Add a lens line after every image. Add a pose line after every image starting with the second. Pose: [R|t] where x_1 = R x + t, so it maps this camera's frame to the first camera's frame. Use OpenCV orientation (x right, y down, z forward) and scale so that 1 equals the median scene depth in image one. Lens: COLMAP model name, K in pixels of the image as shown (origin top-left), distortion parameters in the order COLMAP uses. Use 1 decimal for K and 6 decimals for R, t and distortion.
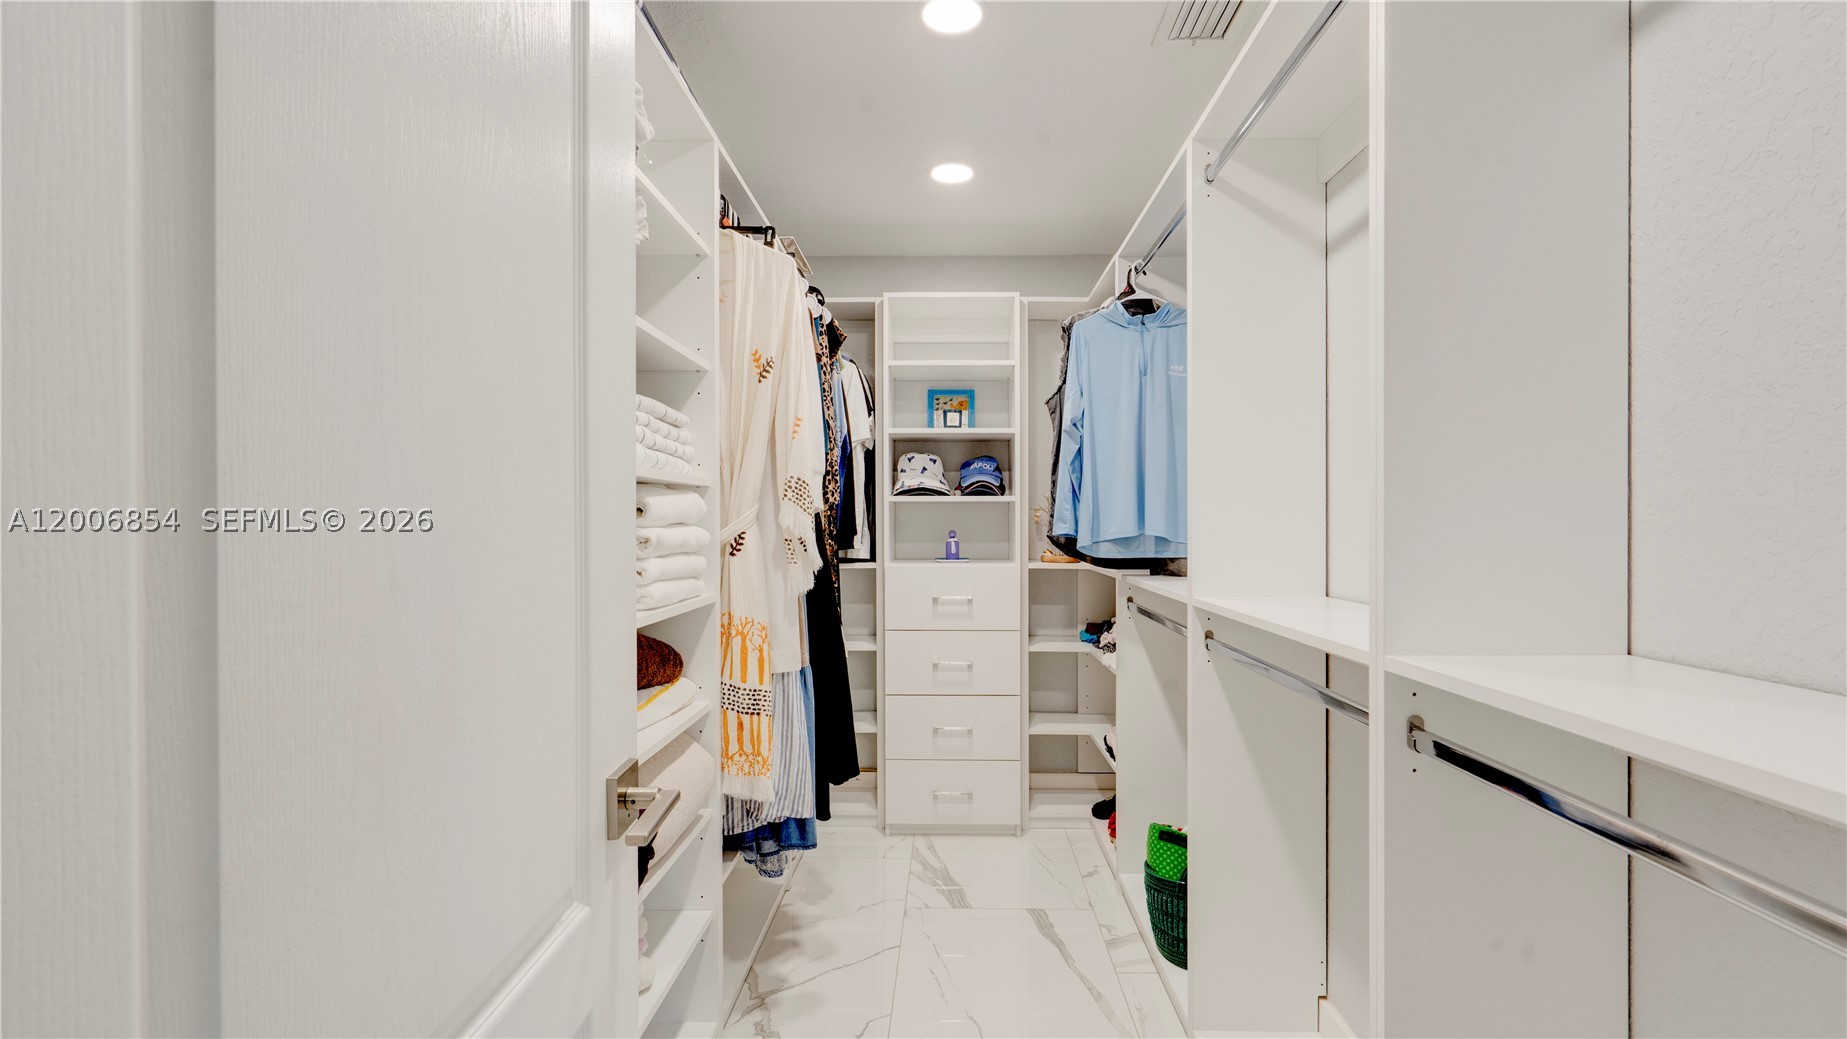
lens RADIAL K [[891.0, 0, 930.1], [0, 891.0, 514.8], [0, 0, 1]] dist [-0.015389, 0.008079]
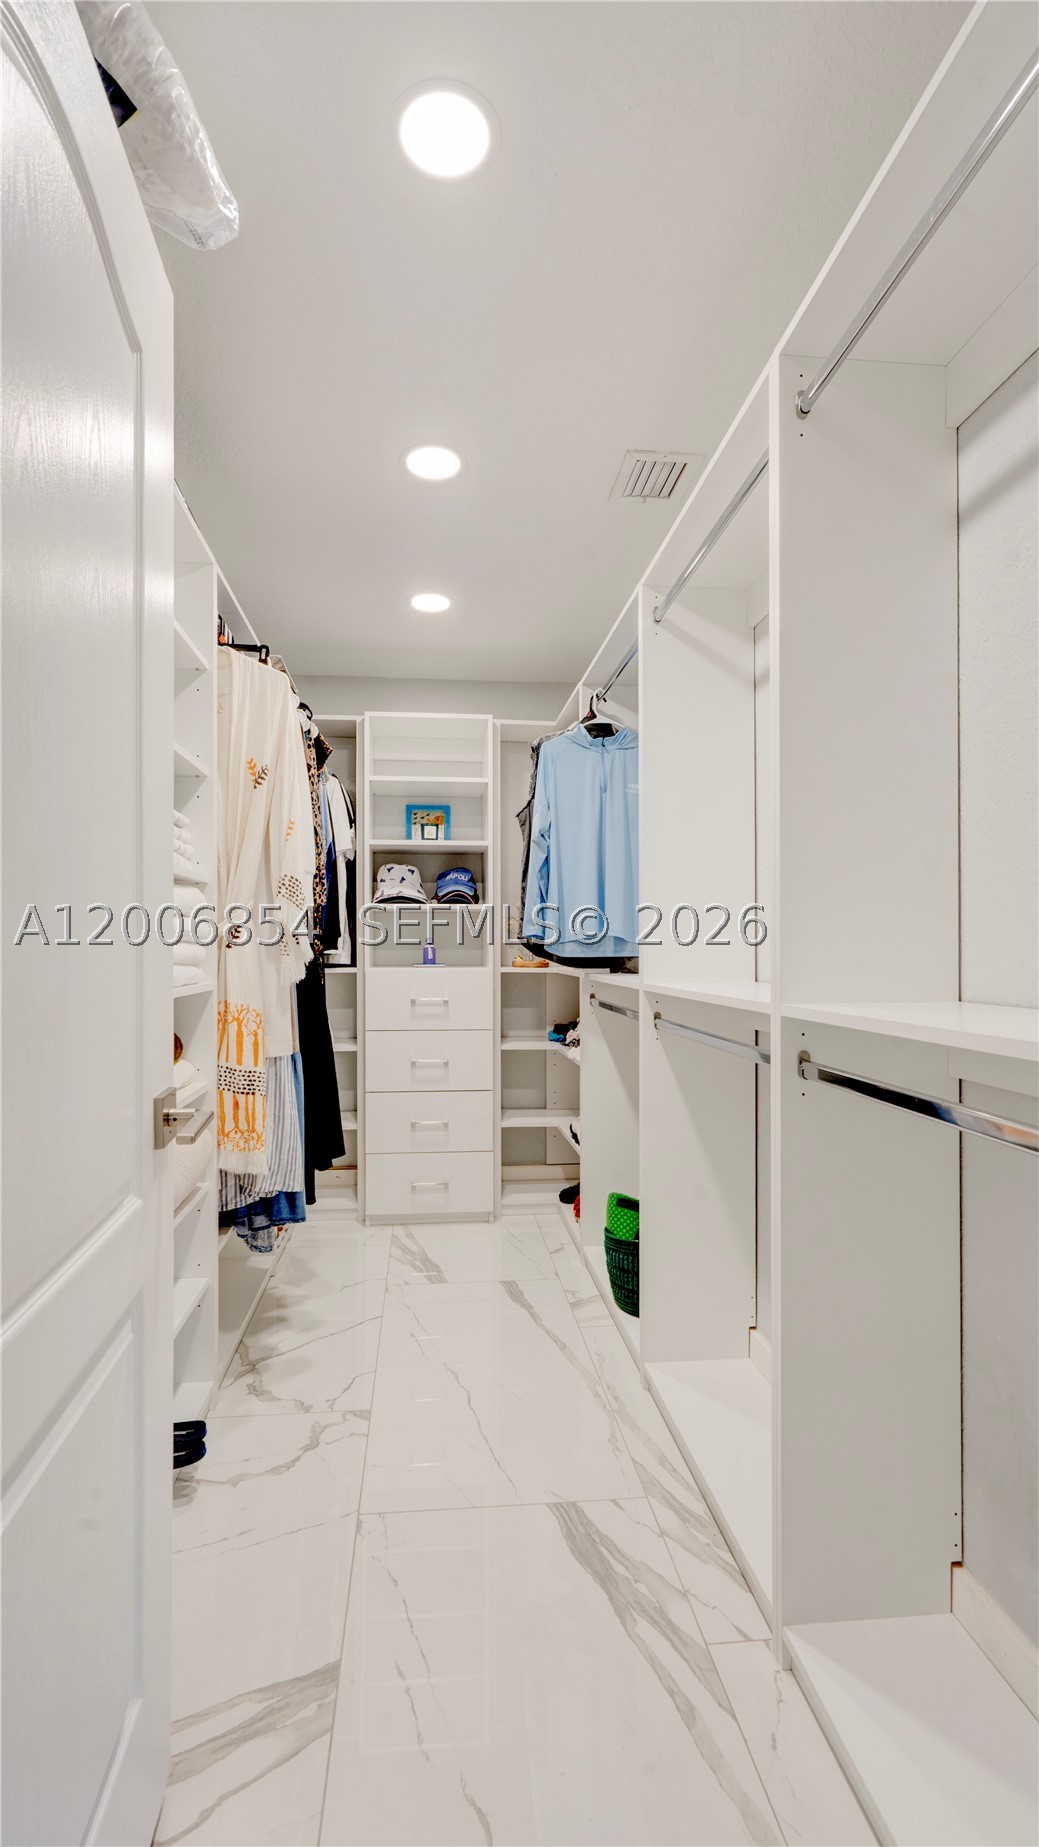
lens RADIAL K [[891.0, 0, 508.4], [0, 891.0, 936.7], [0, 0, 1]] dist [-0.015389, 0.008079]
pose [[0.992928, 0.001406, 0.118711, -0.011173], [-0.000901, 0.999990, -0.004308, 0.031444], [-0.118716, 0.004170, 0.992920, -0.098030]]
